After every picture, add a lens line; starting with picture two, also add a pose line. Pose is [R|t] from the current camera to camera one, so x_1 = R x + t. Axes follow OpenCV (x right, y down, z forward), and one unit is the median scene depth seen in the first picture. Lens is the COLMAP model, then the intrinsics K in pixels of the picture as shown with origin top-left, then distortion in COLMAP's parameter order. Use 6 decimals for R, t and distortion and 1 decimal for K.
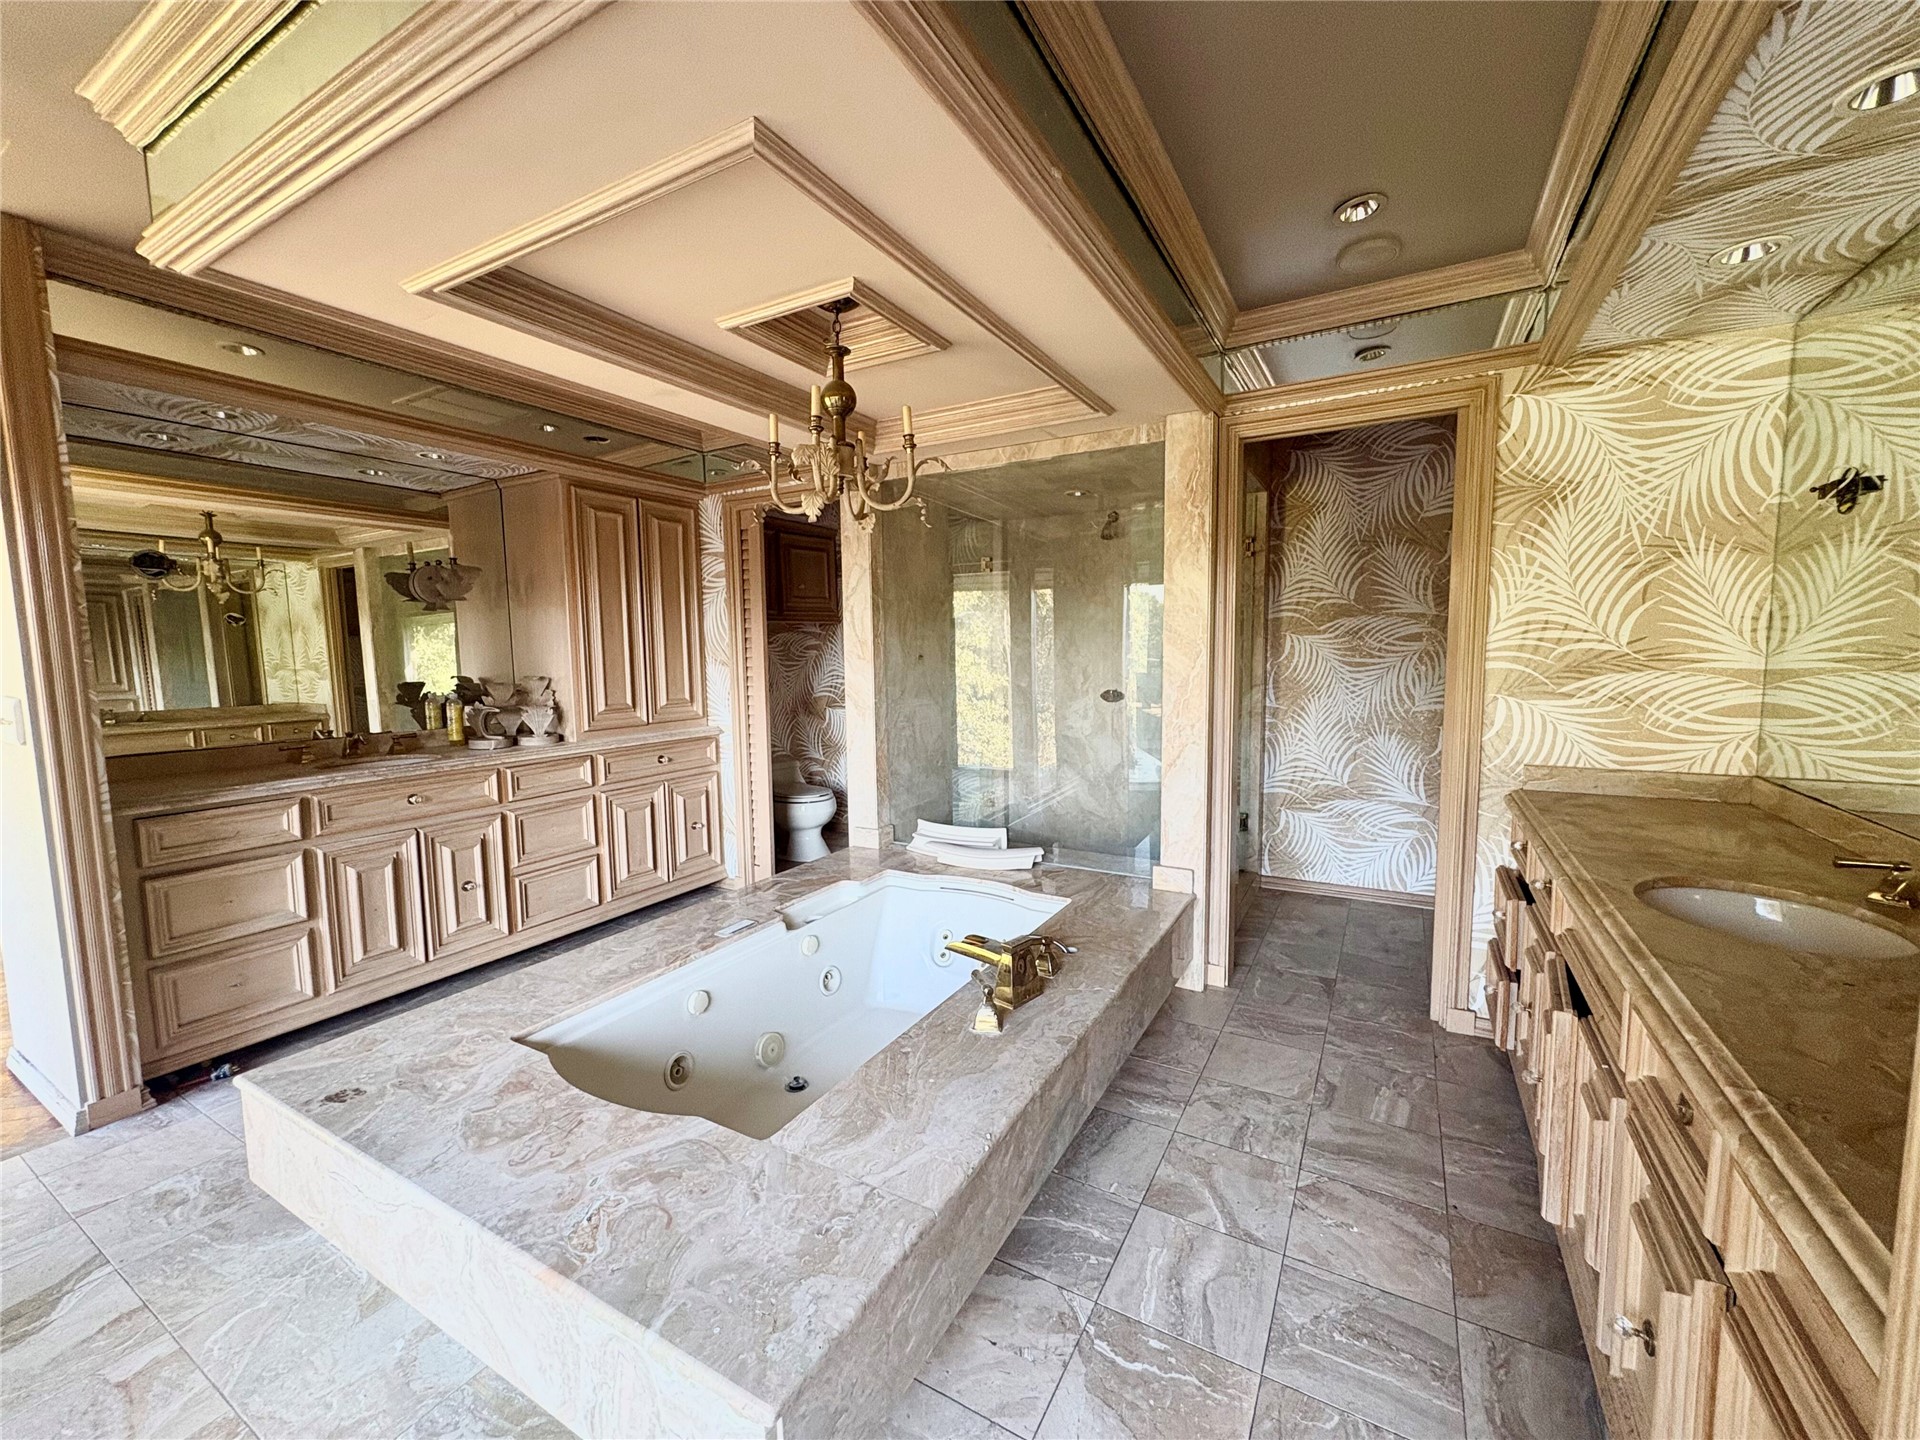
lens RADIAL K [[766.3, 0, 959.2], [0, 766.3, 720.3], [0, 0, 1]] dist [0.002825, -0.000064]
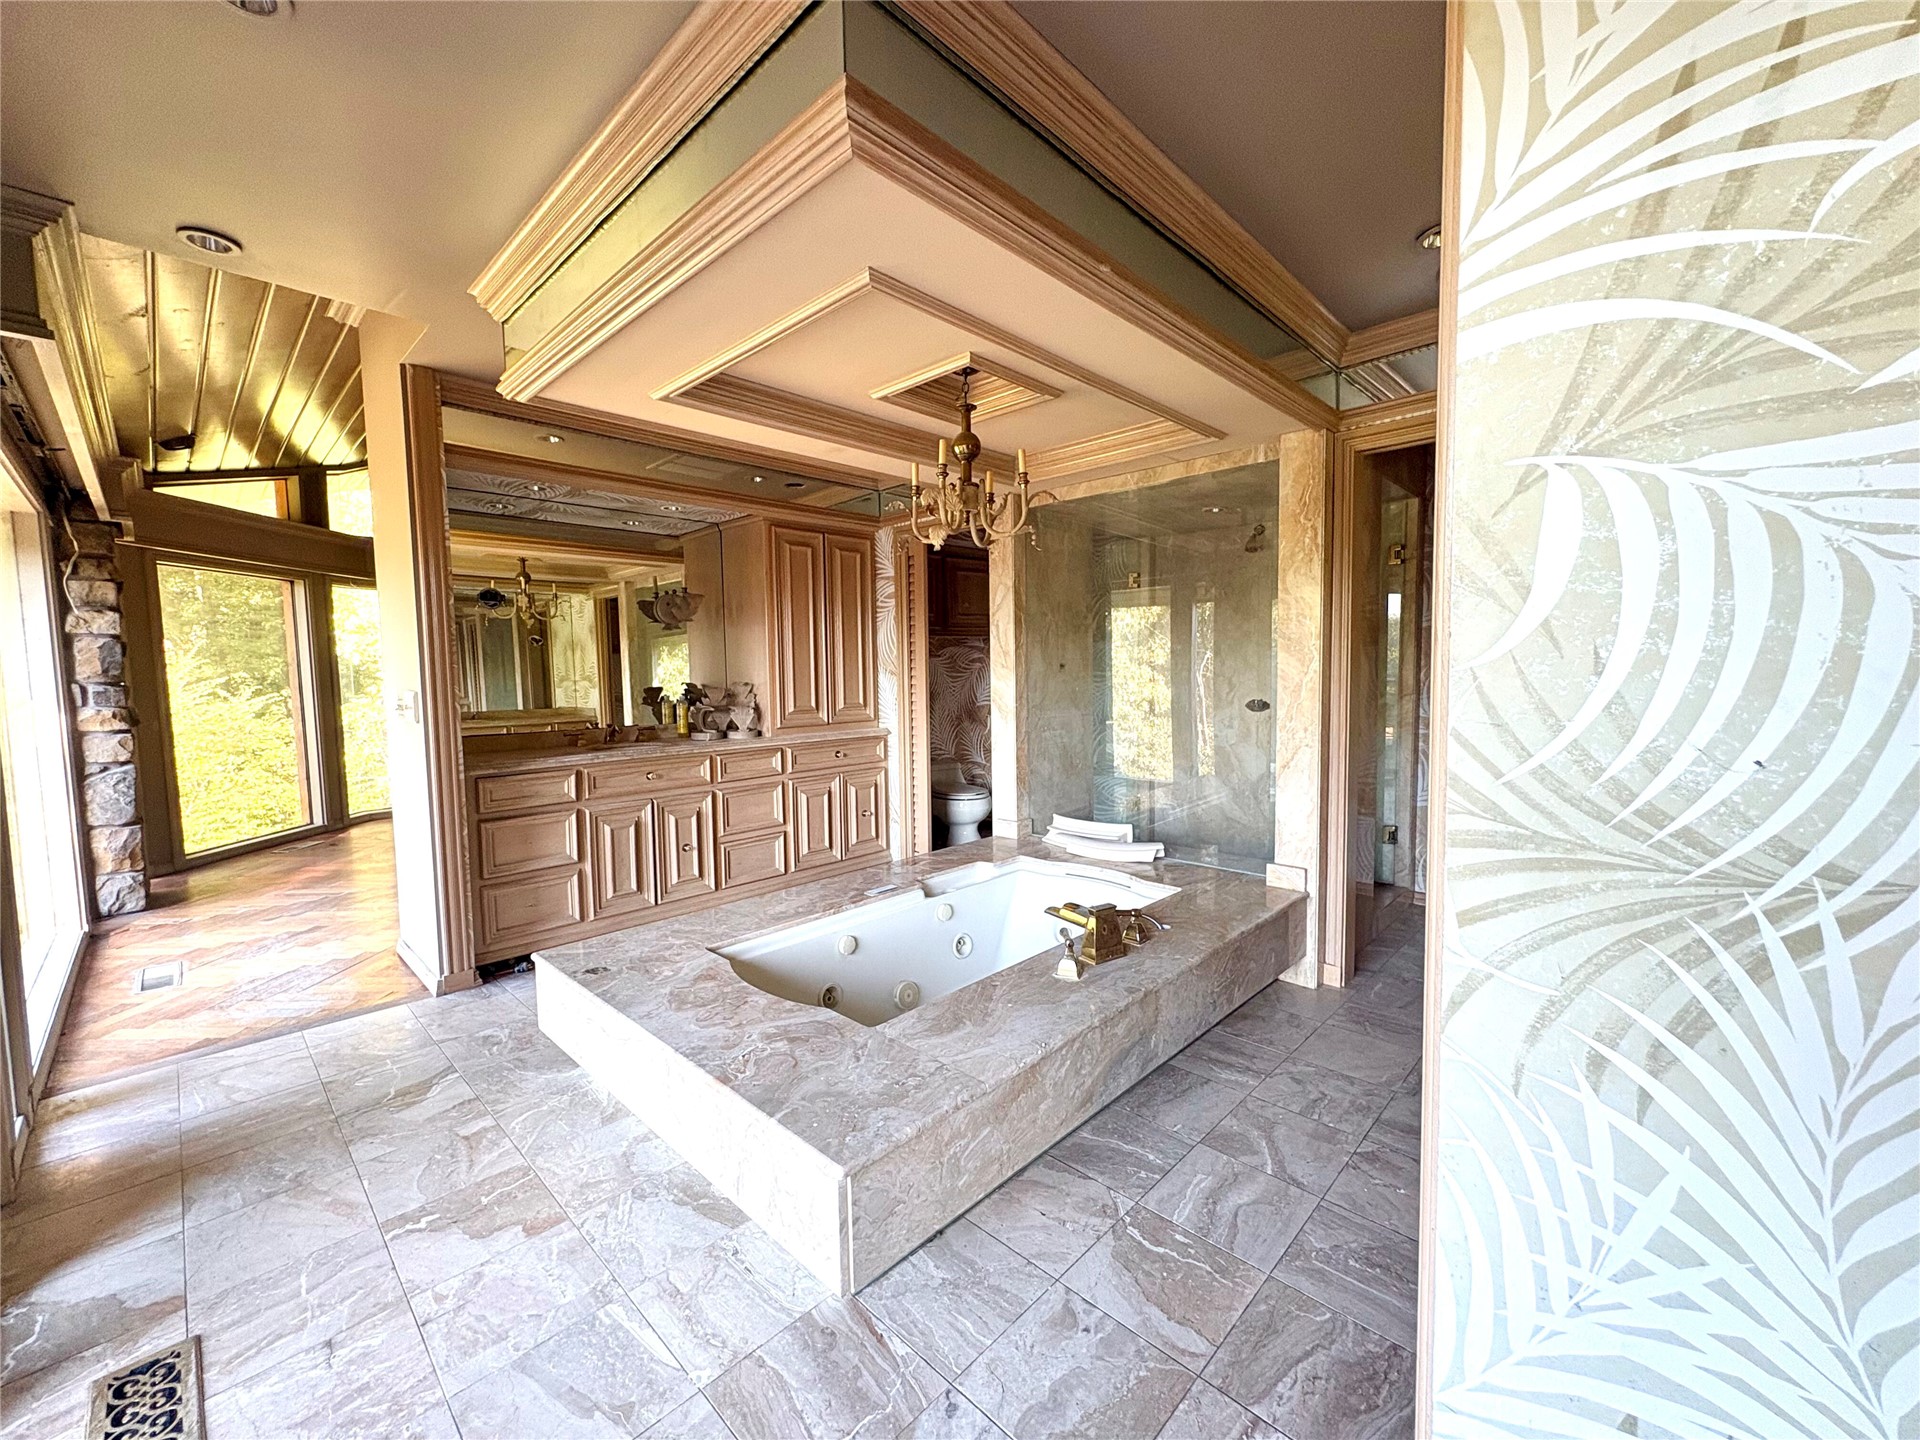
lens RADIAL K [[766.3, 0, 960.6], [0, 766.3, 720.8], [0, 0, 1]] dist [0.002825, -0.000064]
pose [[0.969948, 0.015231, -0.242834, 0.132170], [-0.020759, 0.999580, -0.020222, 0.034076], [0.242424, 0.024655, 0.969857, -0.156124]]
